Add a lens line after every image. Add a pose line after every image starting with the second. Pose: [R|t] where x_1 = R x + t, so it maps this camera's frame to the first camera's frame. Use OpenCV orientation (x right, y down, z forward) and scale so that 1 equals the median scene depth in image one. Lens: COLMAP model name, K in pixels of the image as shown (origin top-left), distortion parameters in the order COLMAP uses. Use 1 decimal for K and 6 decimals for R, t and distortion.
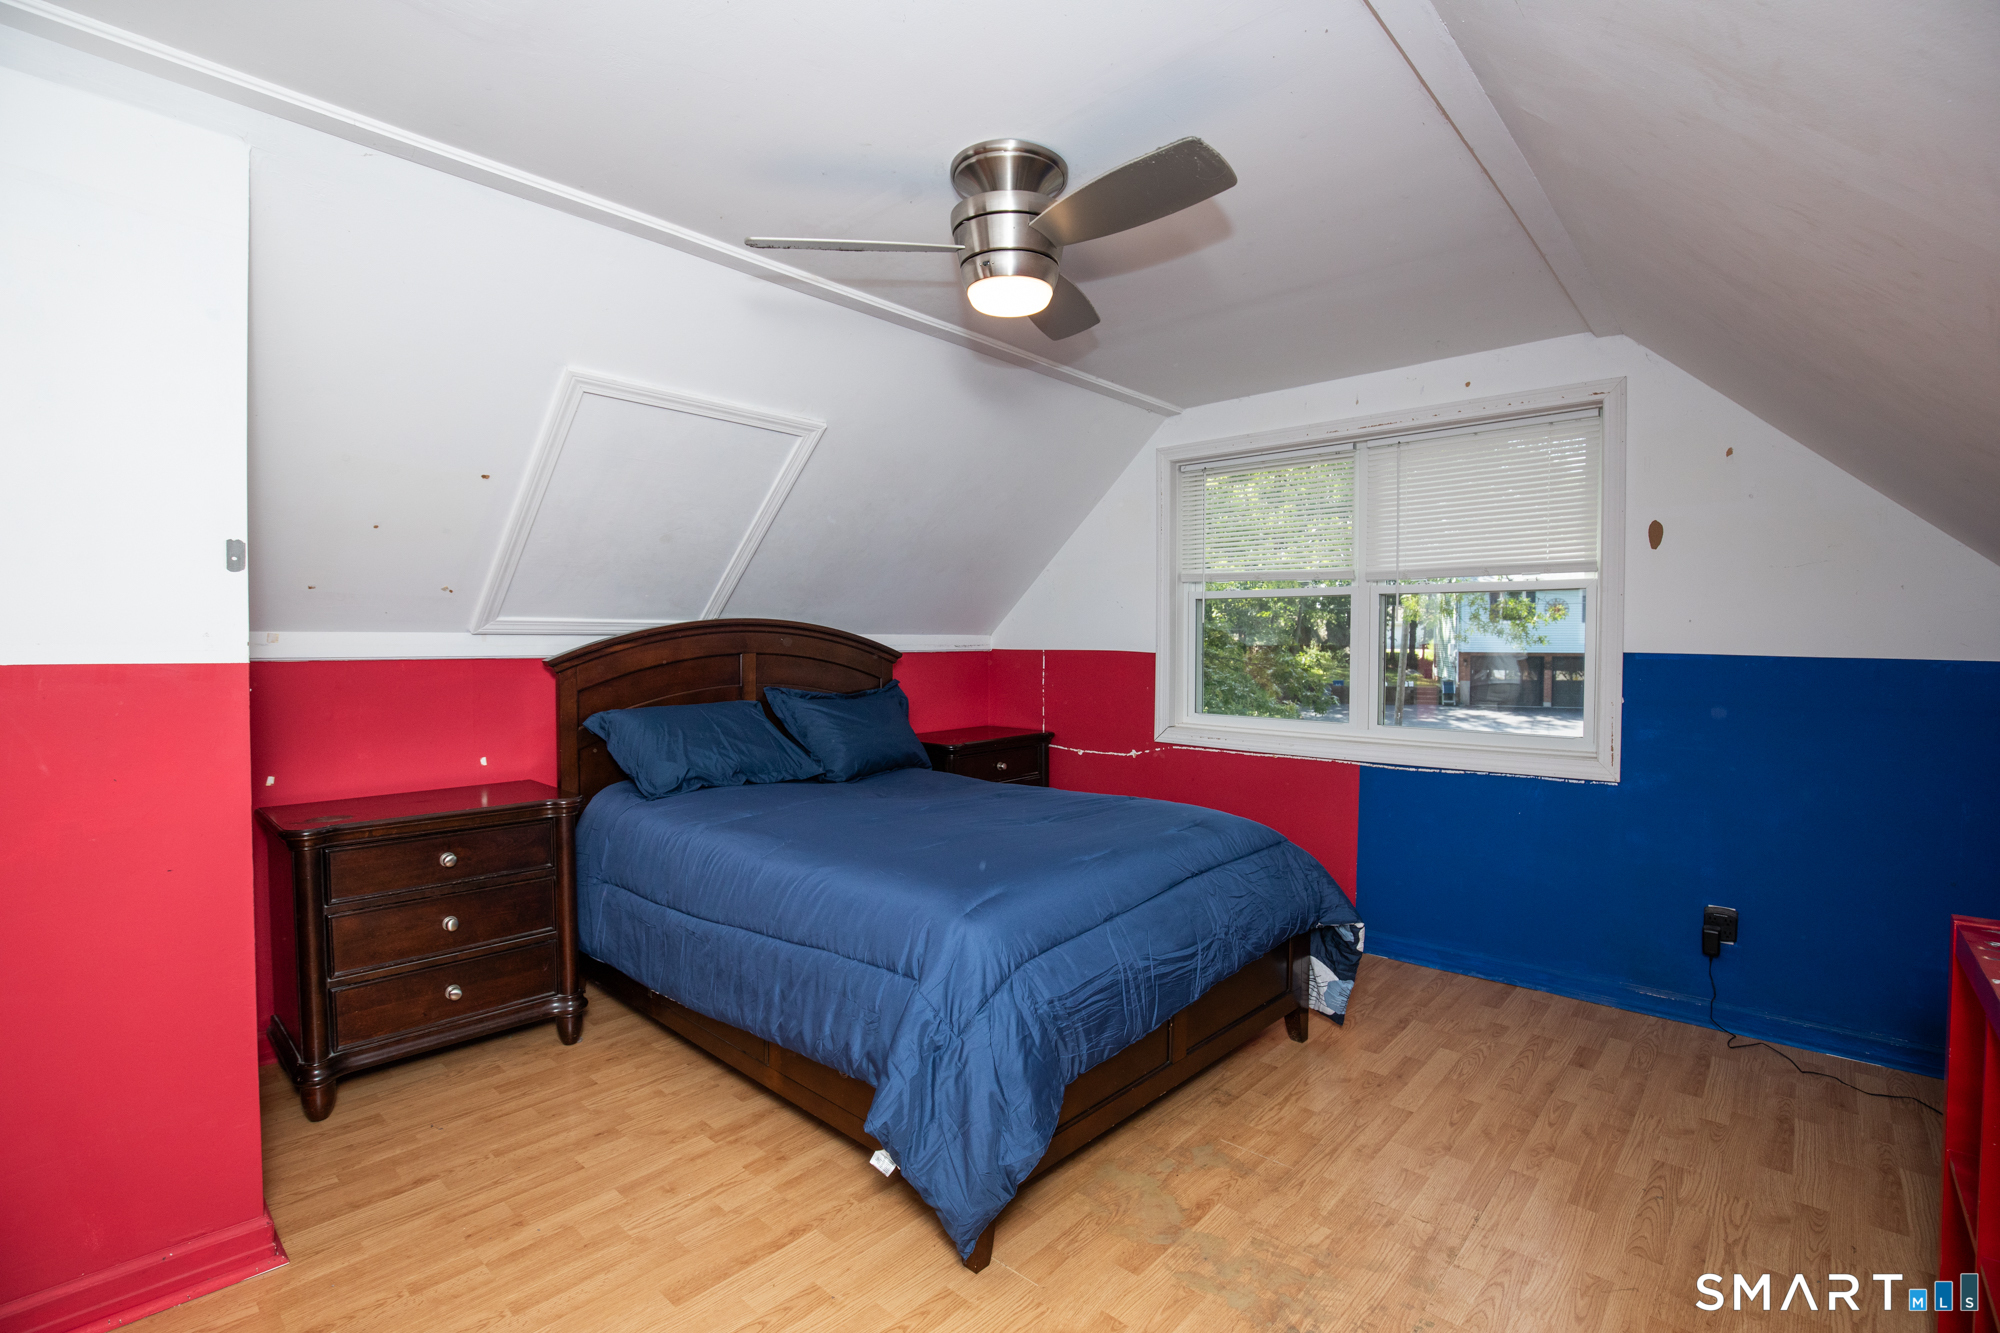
lens RADIAL K [[945.3, 0, 996.9], [0, 945.3, 668.8], [0, 0, 1]] dist [-0.024546, -0.005957]
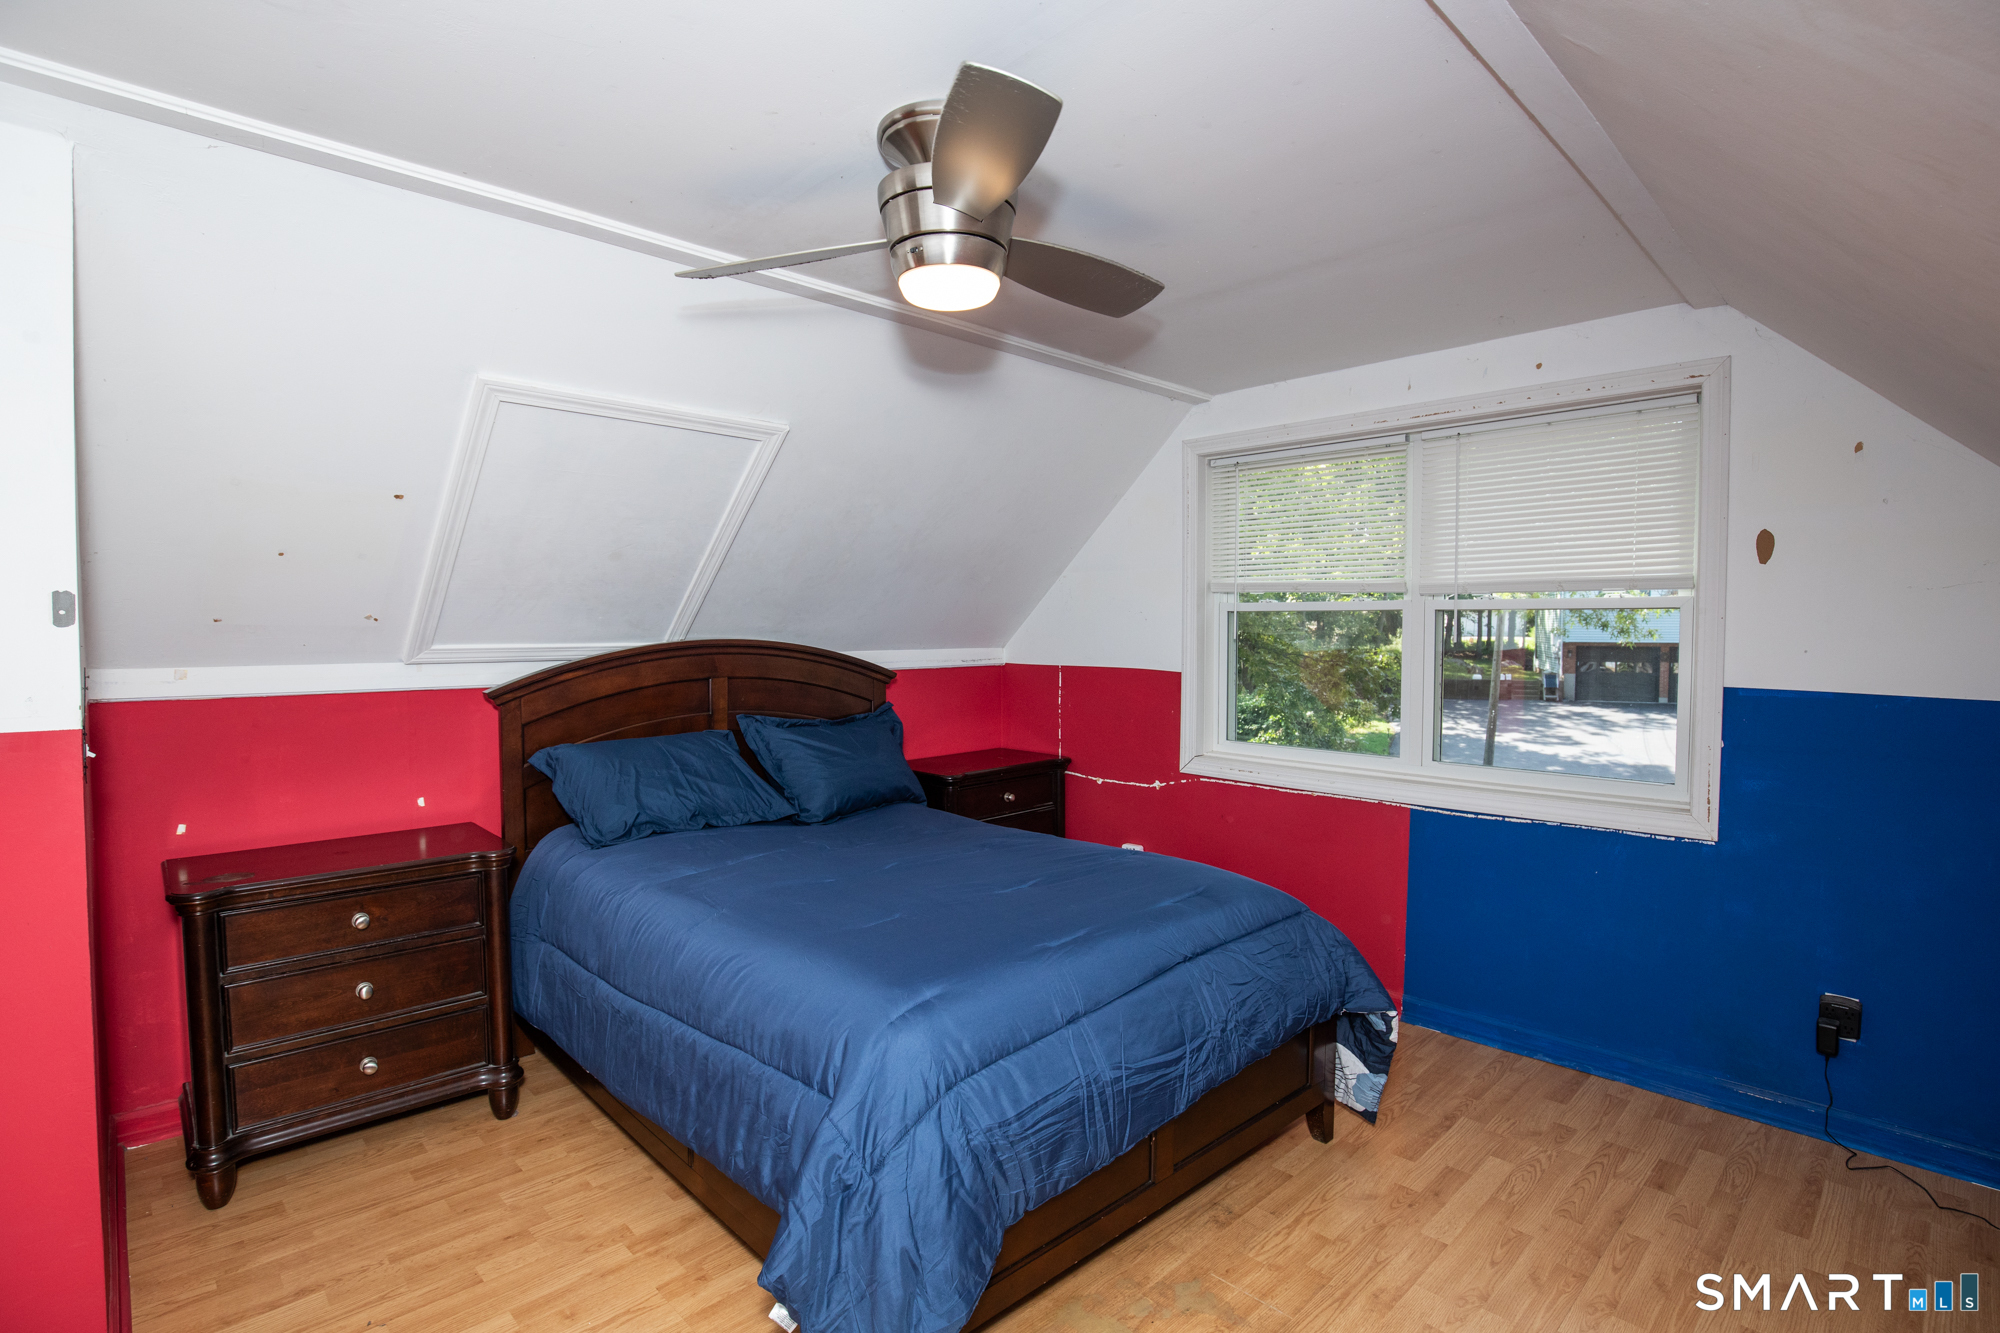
lens RADIAL K [[995.9, 0, 1000.0], [0, 995.9, 666.5], [0, 0, 1]] dist [-0.029009, 0.000576]
pose [[0.997725, 0.000729, -0.067405, 0.092679], [0.000266, 0.999891, 0.014751, -0.054420], [0.067408, -0.014735, 0.997617, 0.090020]]
